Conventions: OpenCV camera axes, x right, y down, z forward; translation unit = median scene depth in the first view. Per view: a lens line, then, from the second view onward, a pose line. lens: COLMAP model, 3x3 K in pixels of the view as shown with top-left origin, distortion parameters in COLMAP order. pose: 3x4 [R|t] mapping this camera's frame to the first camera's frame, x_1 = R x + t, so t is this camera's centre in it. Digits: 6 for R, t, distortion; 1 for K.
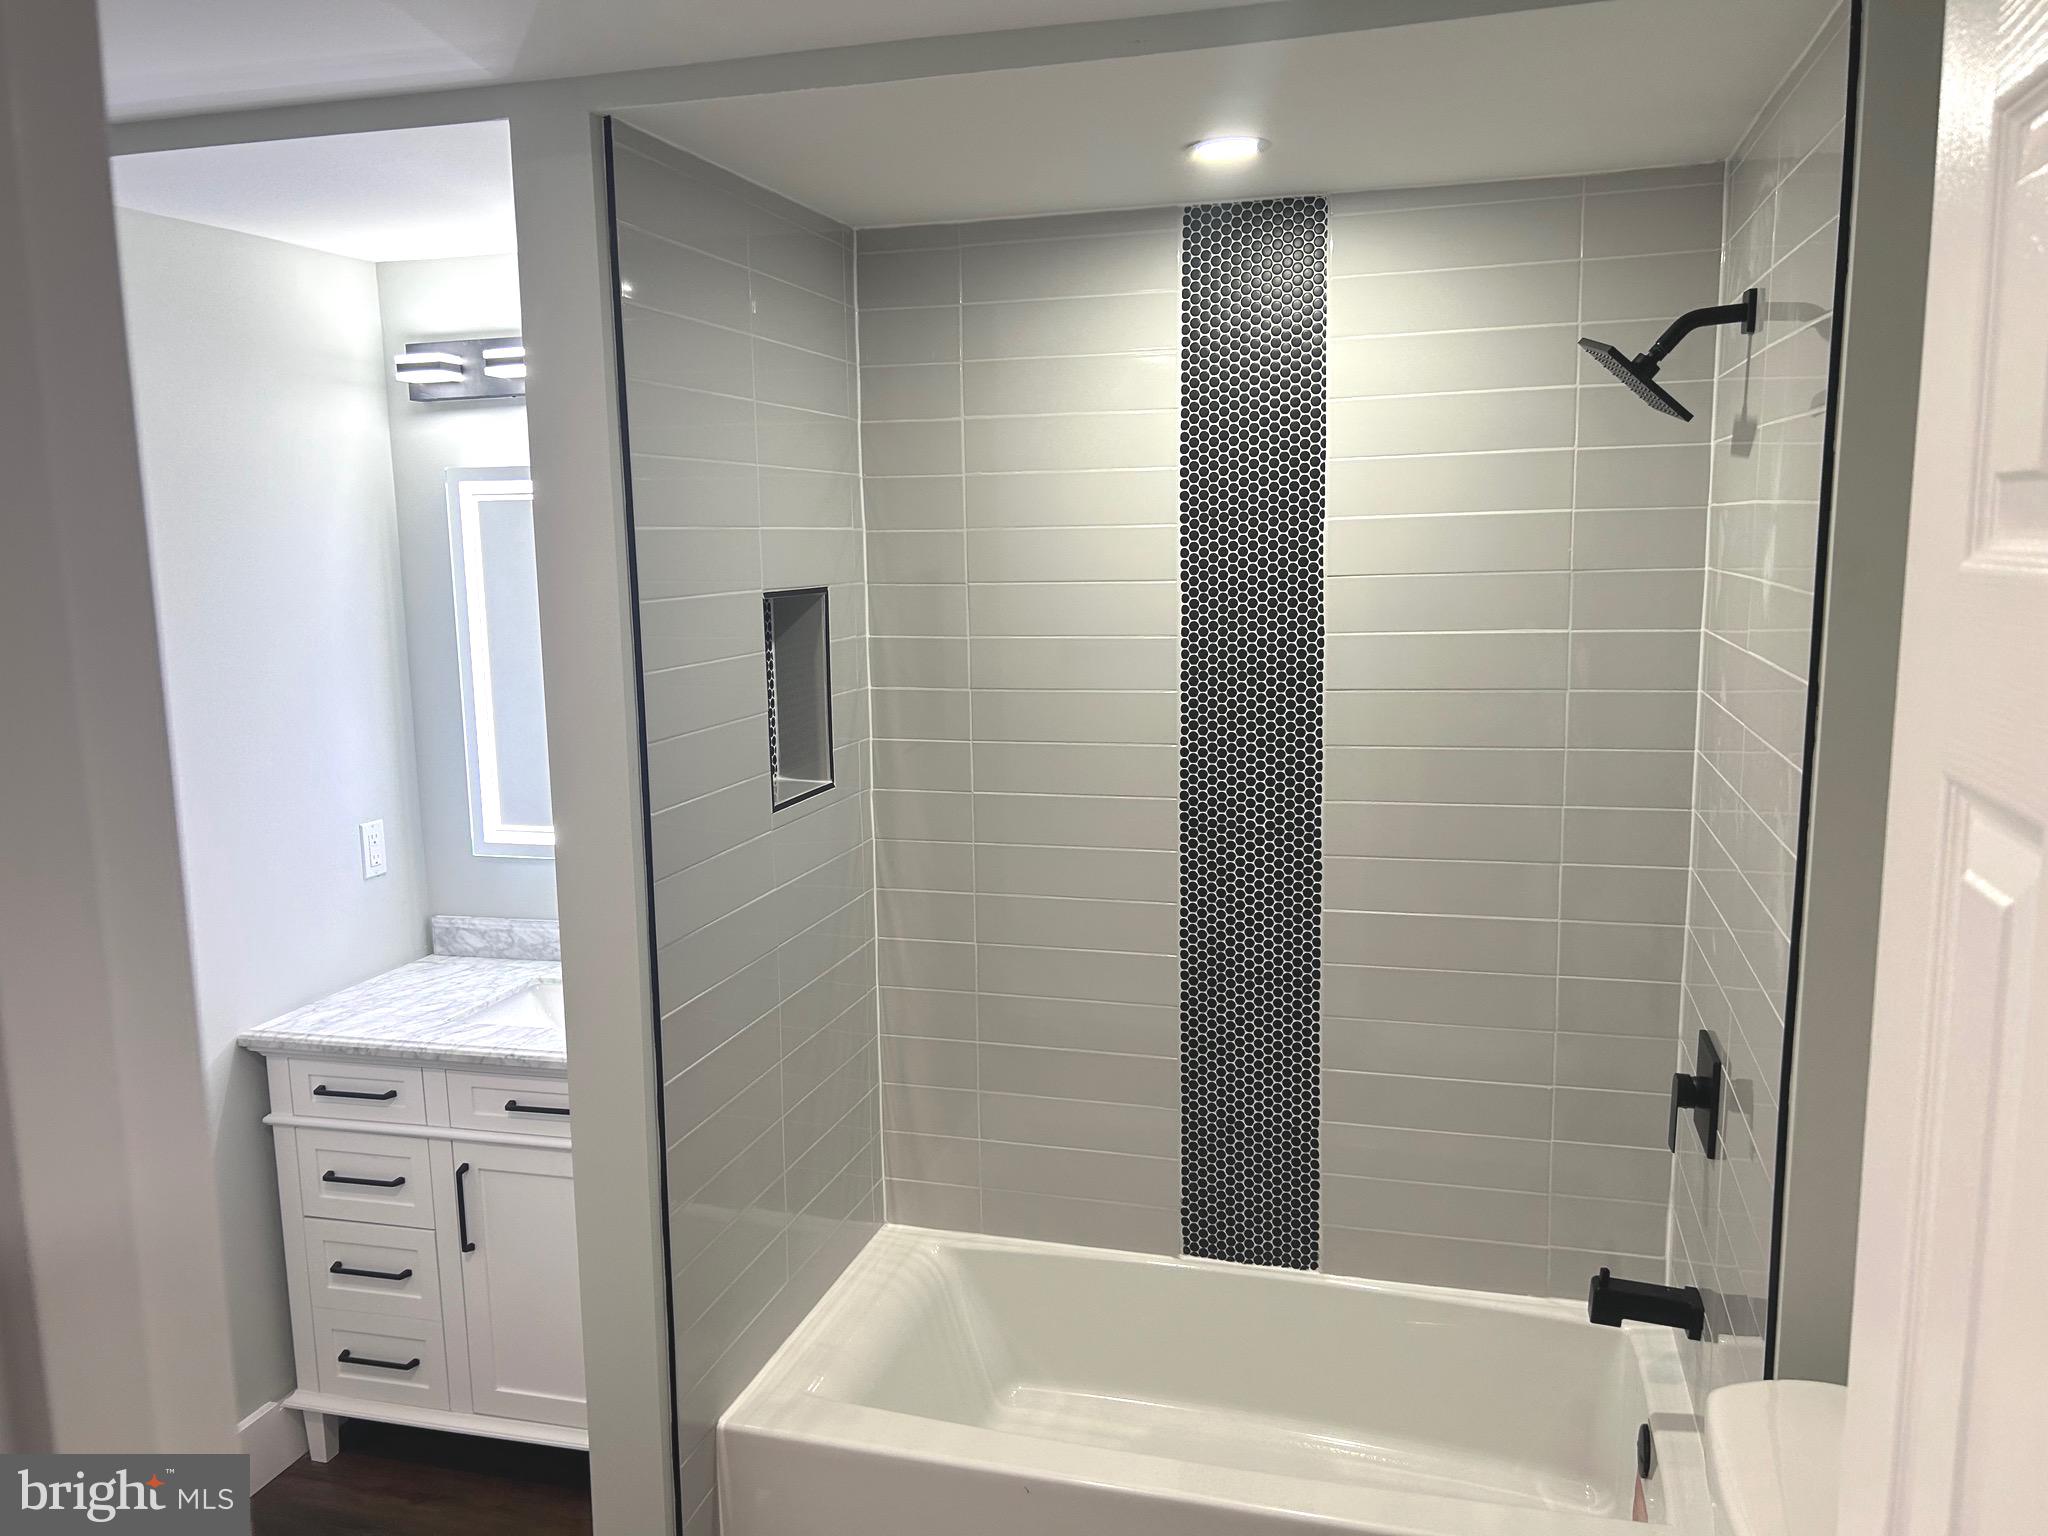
lens RADIAL K [[1572.7, 0, 965.8], [0, 1572.7, 776.5], [0, 0, 1]] dist [0.081657, -0.092172]
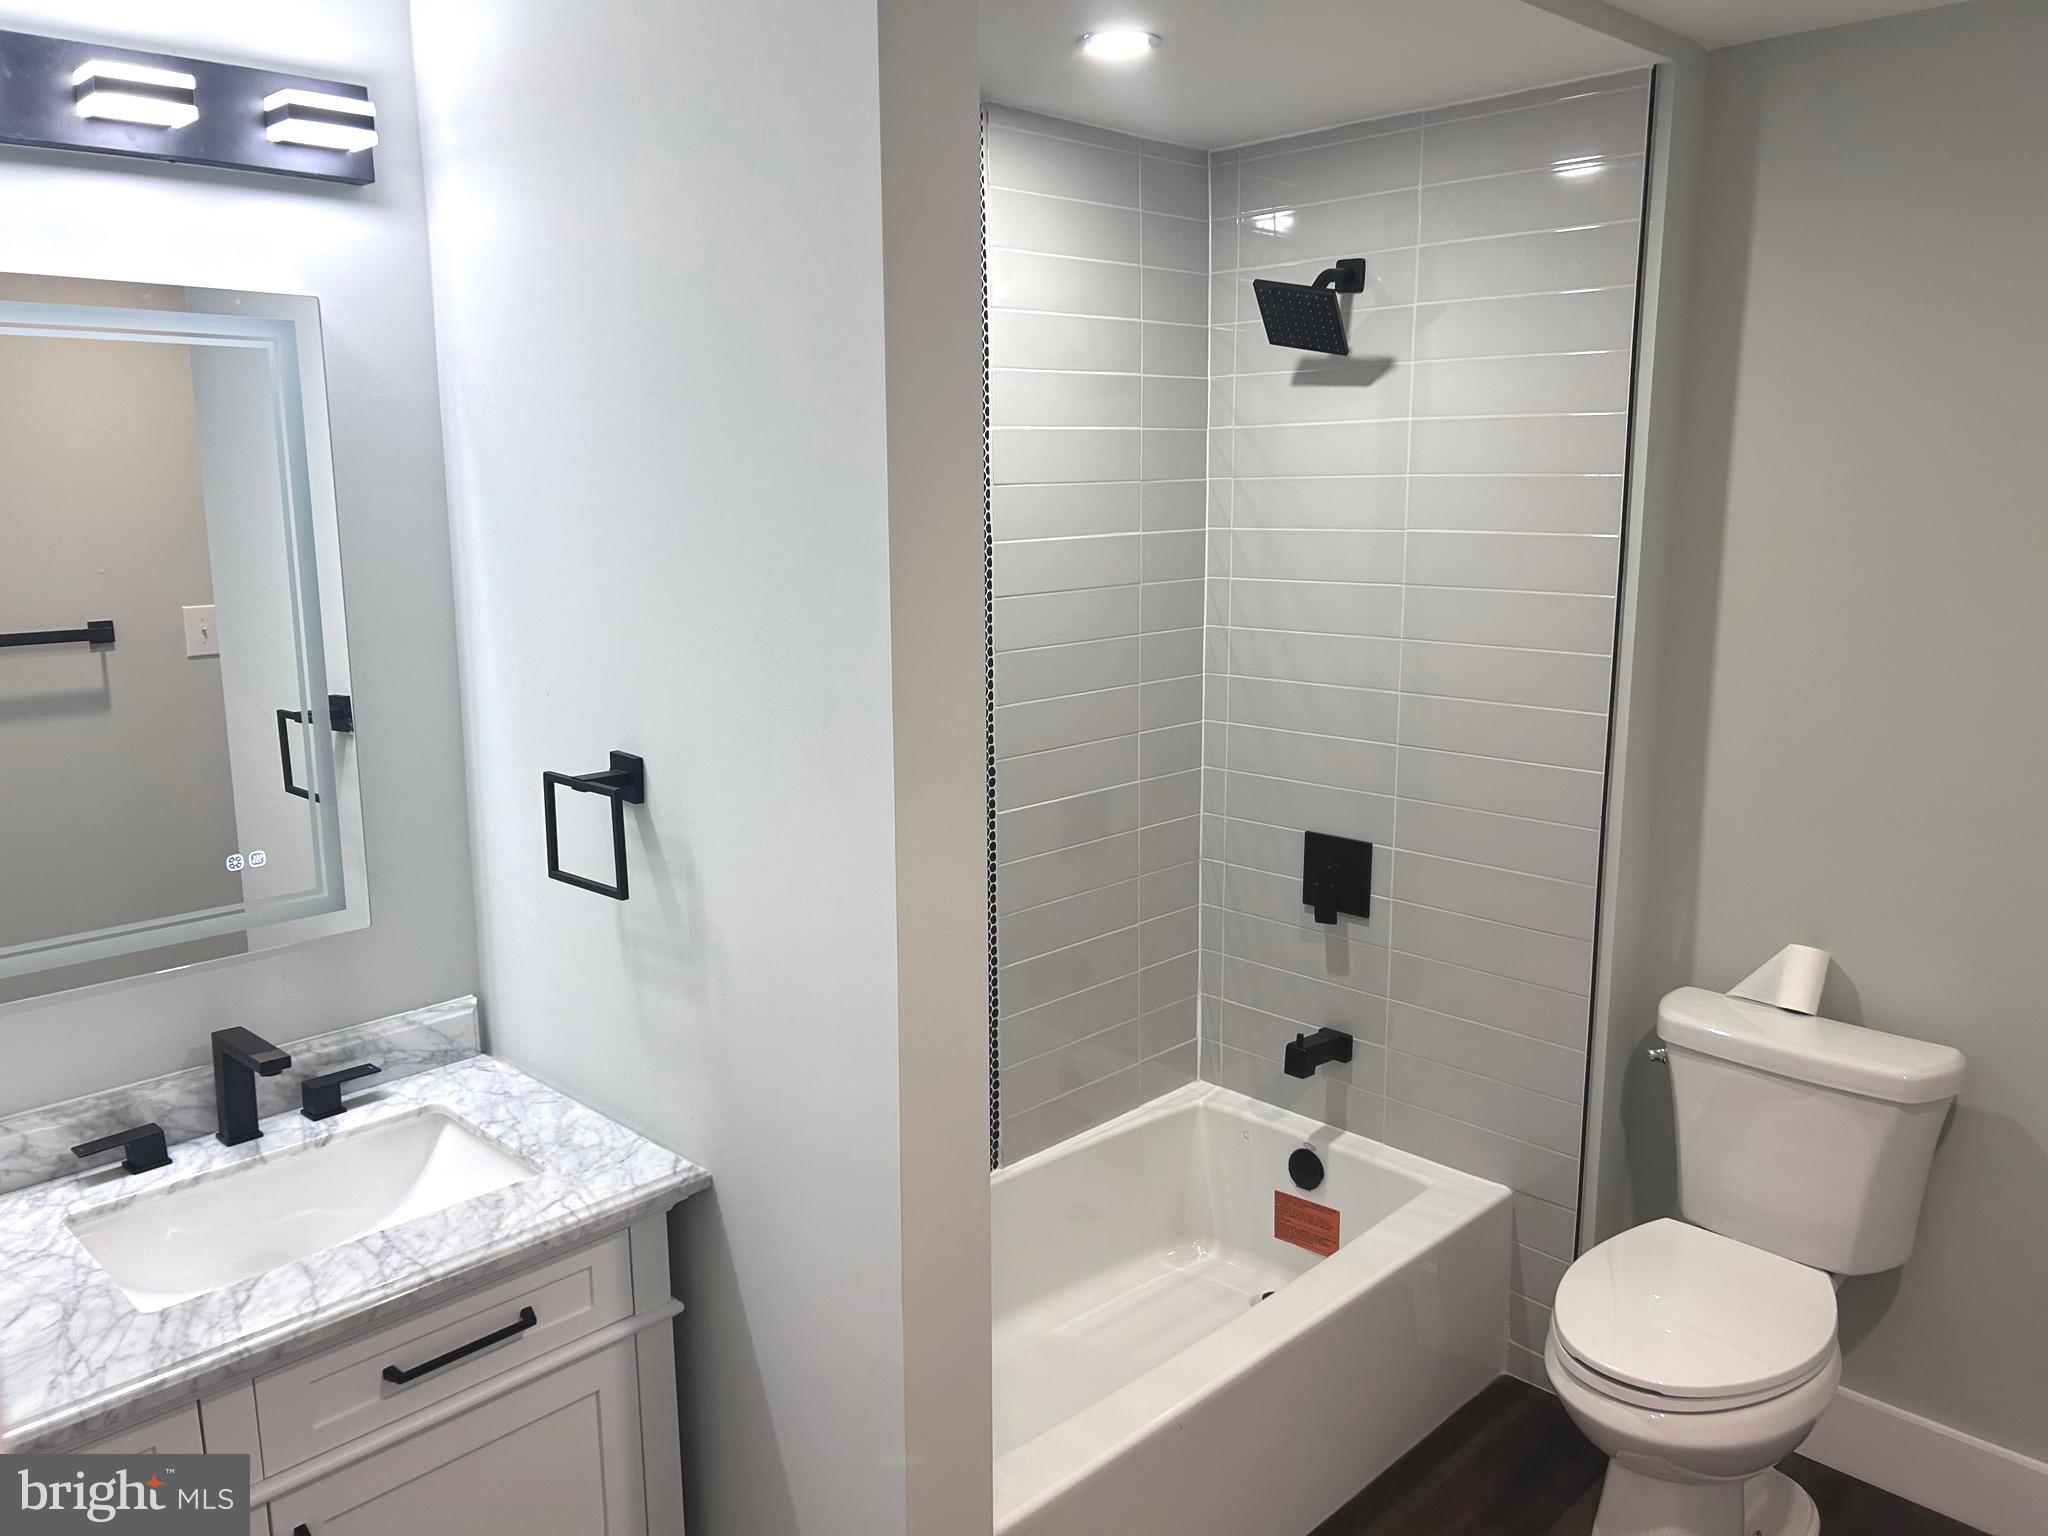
lens RADIAL K [[1522.0, 0, 1000.9], [0, 1522.0, 776.1], [0, 0, 1]] dist [0.004400, 0.007703]
pose [[0.479304, -0.146589, 0.865321, -0.567038], [0.143839, 0.985741, 0.087316, -0.023175], [-0.865782, 0.082616, 0.493555, 0.460279]]
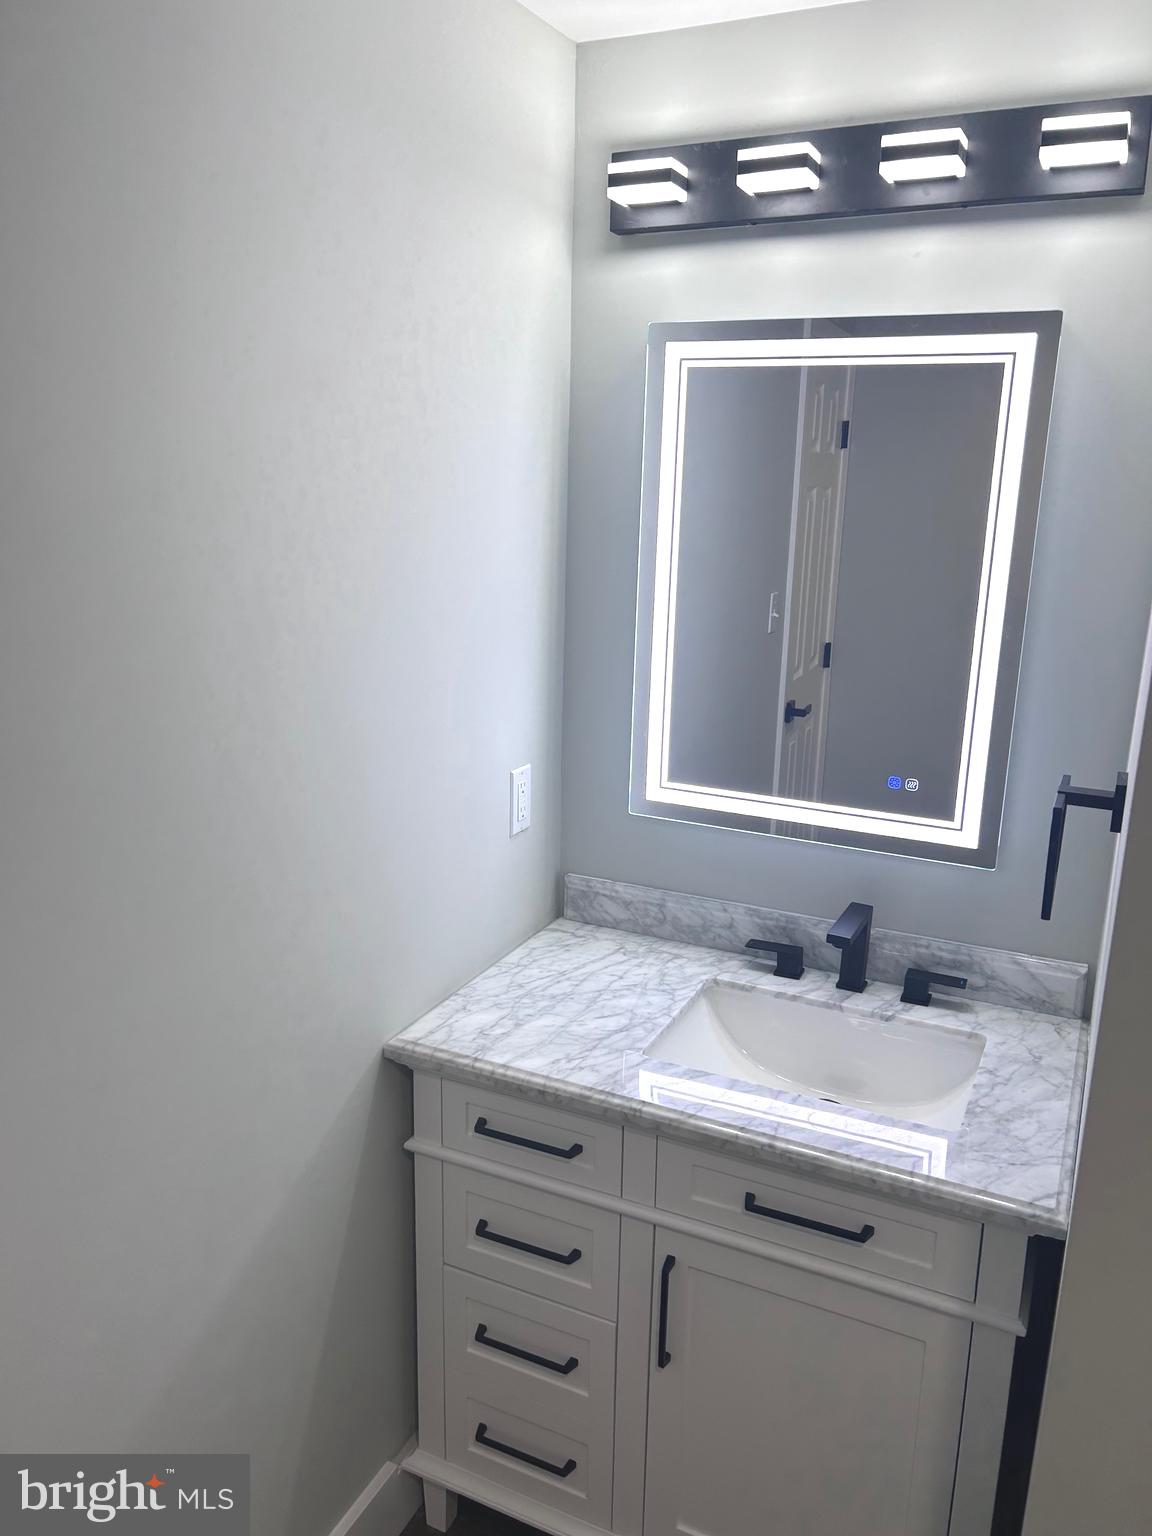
lens RADIAL K [[1179.5, 0, 576.0], [0, 1179.5, 768.0], [0, 0, 1]] dist [0.081657, -0.092172]
pose [[0.988279, 0.083467, -0.127818, -0.279025], [-0.070832, 0.992422, 0.100402, -0.035848], [0.135230, -0.090172, 0.986703, 0.417069]]
